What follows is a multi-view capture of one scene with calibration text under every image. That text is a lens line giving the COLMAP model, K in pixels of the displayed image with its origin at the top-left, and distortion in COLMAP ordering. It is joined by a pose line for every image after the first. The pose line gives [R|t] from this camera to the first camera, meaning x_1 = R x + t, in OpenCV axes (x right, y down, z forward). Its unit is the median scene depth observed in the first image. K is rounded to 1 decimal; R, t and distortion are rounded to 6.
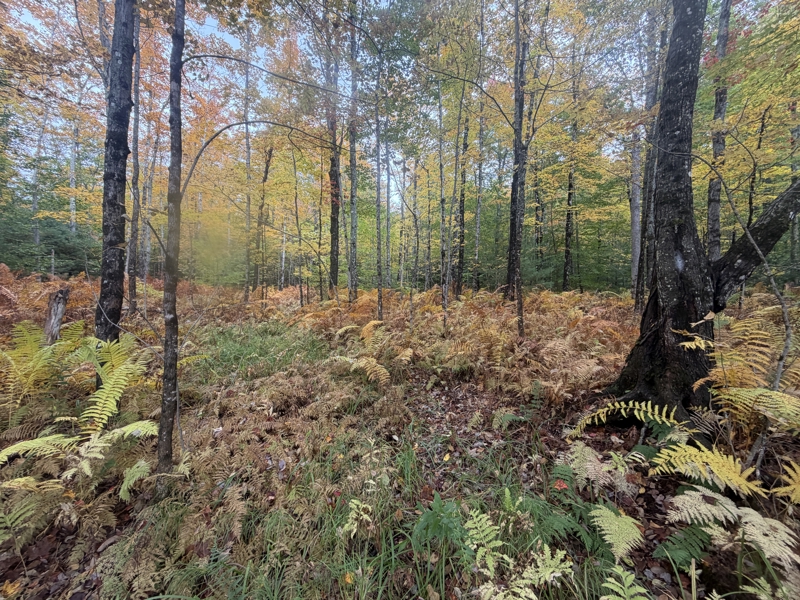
lens RADIAL K [[322.5, 0, 399.8], [0, 322.5, 301.5], [0, 0, 1]] dist [0.001438, 0.000488]
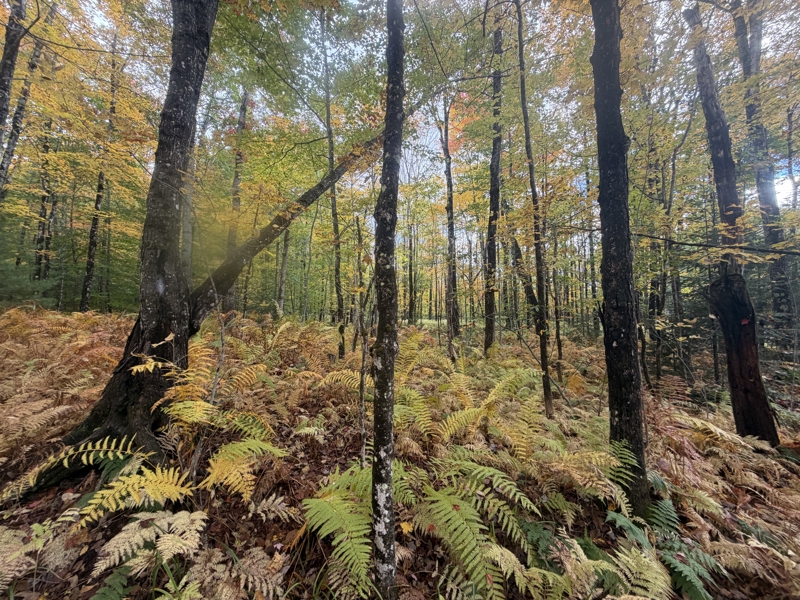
lens RADIAL K [[322.5, 0, 399.5], [0, 322.5, 300.0], [0, 0, 1]] dist [0.001438, 0.000488]
pose [[0.317194, 0.074378, 0.945439, 0.176942], [-0.002158, 0.996974, -0.077708, 0.001283], [-0.948358, 0.022609, 0.316395, -0.060462]]
